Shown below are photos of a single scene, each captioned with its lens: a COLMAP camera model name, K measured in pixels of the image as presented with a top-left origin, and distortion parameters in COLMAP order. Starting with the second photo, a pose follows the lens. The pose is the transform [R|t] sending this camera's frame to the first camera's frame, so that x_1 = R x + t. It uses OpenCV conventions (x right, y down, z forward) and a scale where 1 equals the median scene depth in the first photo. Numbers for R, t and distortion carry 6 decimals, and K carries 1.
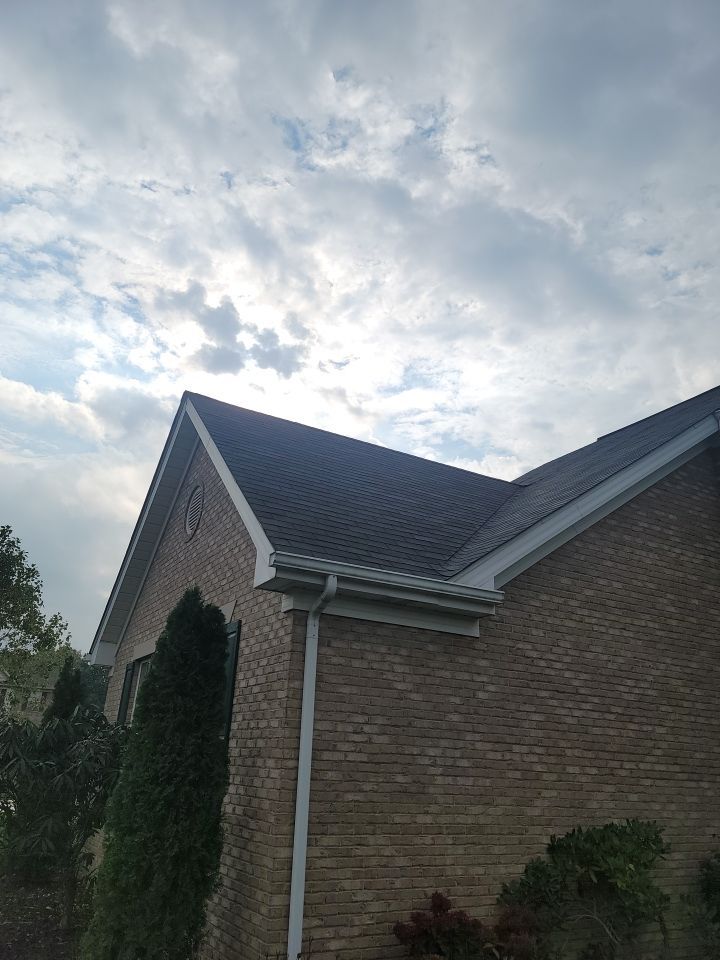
lens RADIAL K [[719.7, 0, 332.4], [0, 719.7, 472.8], [0, 0, 1]] dist [0.087686, -0.069126]
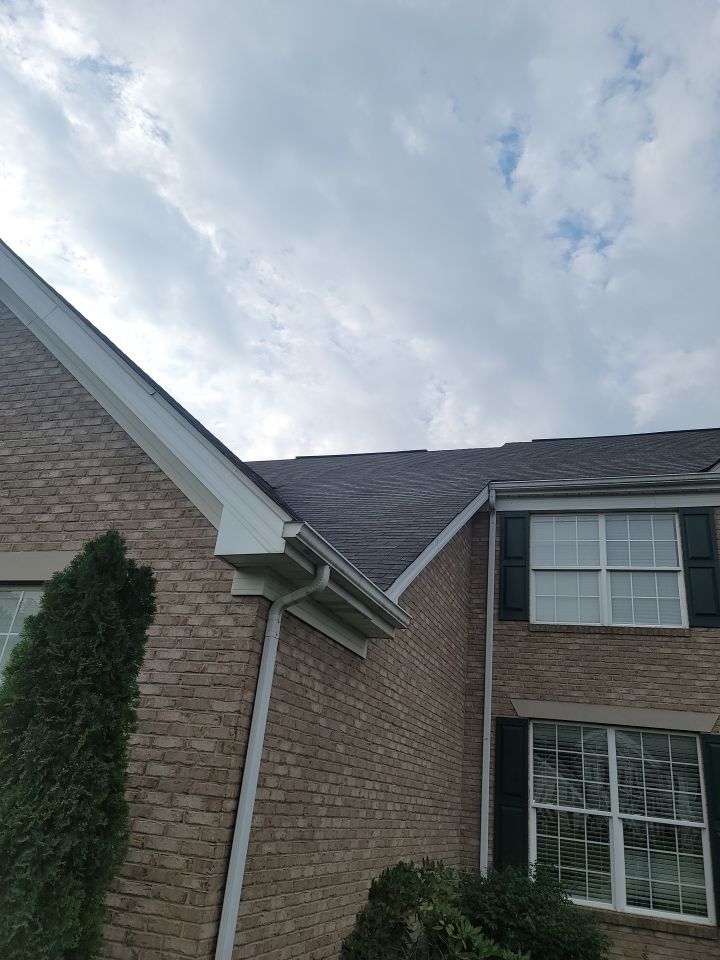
lens RADIAL K [[719.7, 0, 352.4], [0, 719.7, 470.7], [0, 0, 1]] dist [0.087686, -0.069126]
pose [[0.756816, 0.300002, 0.580714, -0.438244], [-0.305629, 0.947762, -0.091310, 0.099668], [-0.577772, -0.108378, 0.808971, 0.332581]]
